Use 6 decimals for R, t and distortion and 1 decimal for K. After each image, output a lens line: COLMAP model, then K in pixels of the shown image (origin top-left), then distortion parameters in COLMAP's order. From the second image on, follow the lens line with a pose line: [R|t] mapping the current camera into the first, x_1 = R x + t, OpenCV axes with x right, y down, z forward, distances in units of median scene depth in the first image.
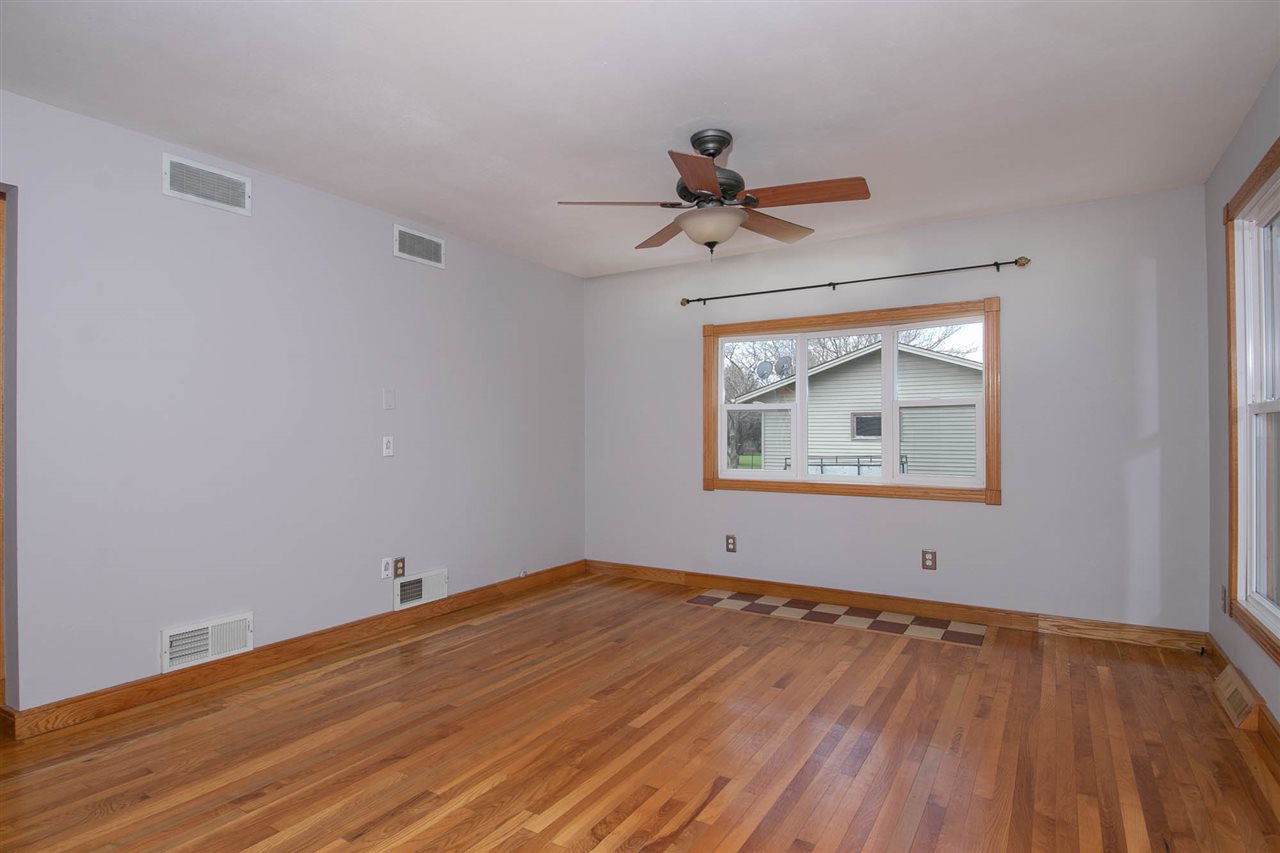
lens RADIAL K [[676.0, 0, 627.2], [0, 676.0, 429.8], [0, 0, 1]] dist [0.027356, -0.040368]
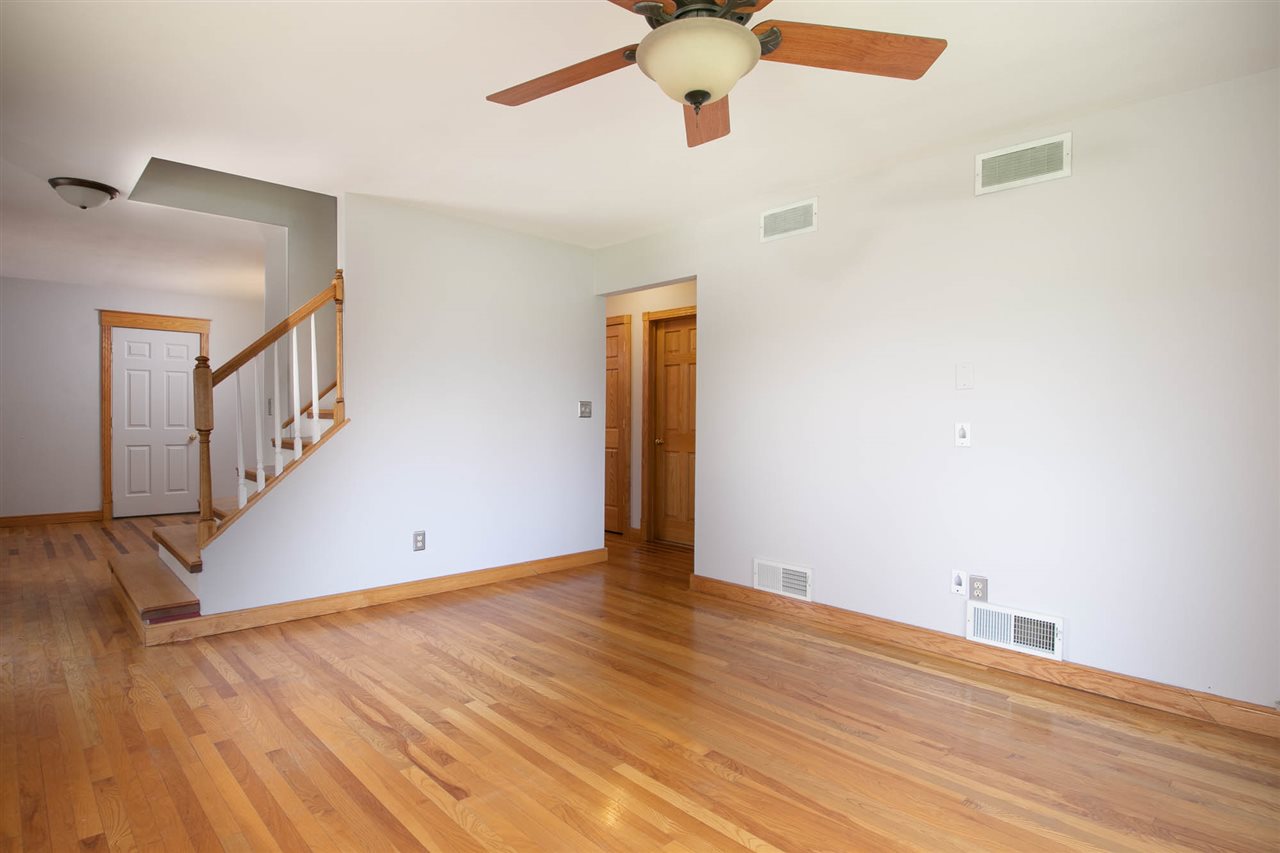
lens RADIAL K [[676.0, 0, 627.2], [0, 676.0, 429.8], [0, 0, 1]] dist [0.027356, -0.040368]
pose [[-0.257847, 0.019278, -0.965994, 0.599311], [-0.005021, 0.999761, 0.021293, 0.003460], [0.966173, 0.010340, -0.257688, 0.907412]]
